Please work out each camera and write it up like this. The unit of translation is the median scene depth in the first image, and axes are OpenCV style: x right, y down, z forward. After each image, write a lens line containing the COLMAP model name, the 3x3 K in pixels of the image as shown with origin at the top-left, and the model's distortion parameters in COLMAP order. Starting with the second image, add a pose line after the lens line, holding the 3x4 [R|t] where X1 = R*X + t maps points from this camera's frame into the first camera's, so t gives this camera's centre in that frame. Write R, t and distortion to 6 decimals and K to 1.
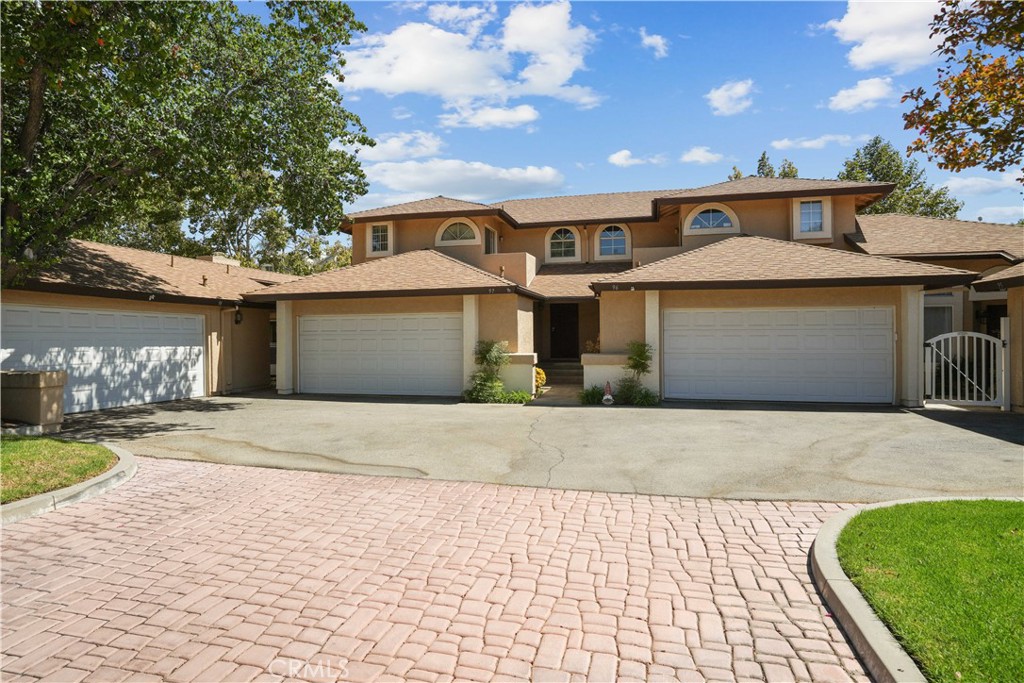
lens RADIAL K [[517.3, 0, 513.1], [0, 517.3, 338.5], [0, 0, 1]] dist [0.000113, 0.000253]
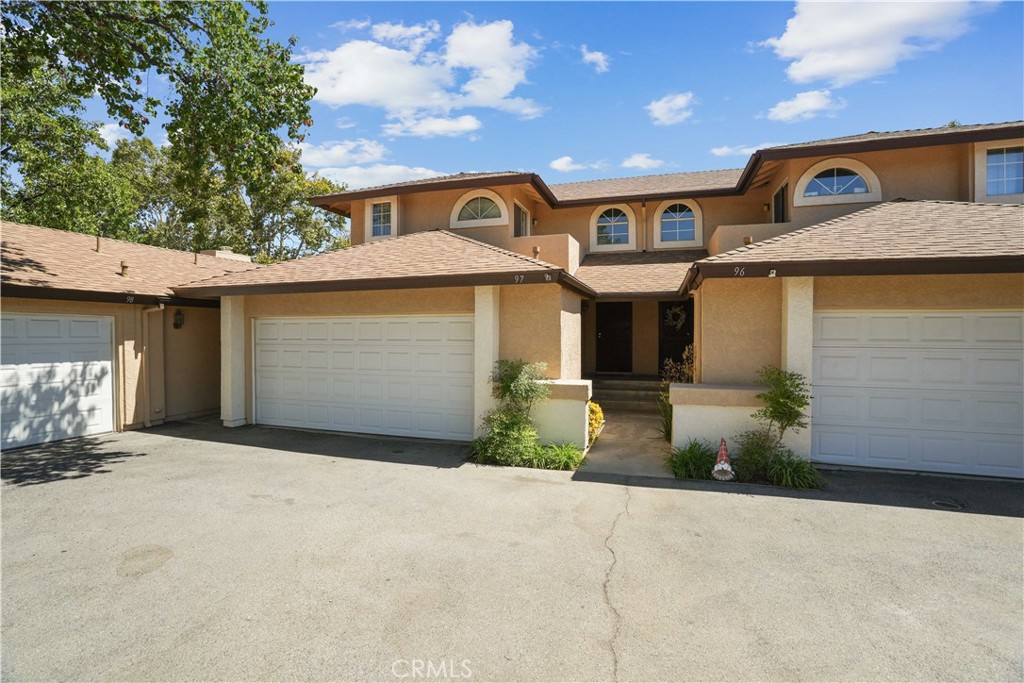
lens RADIAL K [[472.6, 0, 512.6], [0, 472.6, 345.9], [0, 0, 1]] dist [-0.048024, 0.000433]
pose [[0.997703, 0.009381, -0.067092, -0.010742], [-0.008010, 0.999754, 0.020667, -0.022645], [0.067270, -0.020082, 0.997533, 0.406056]]
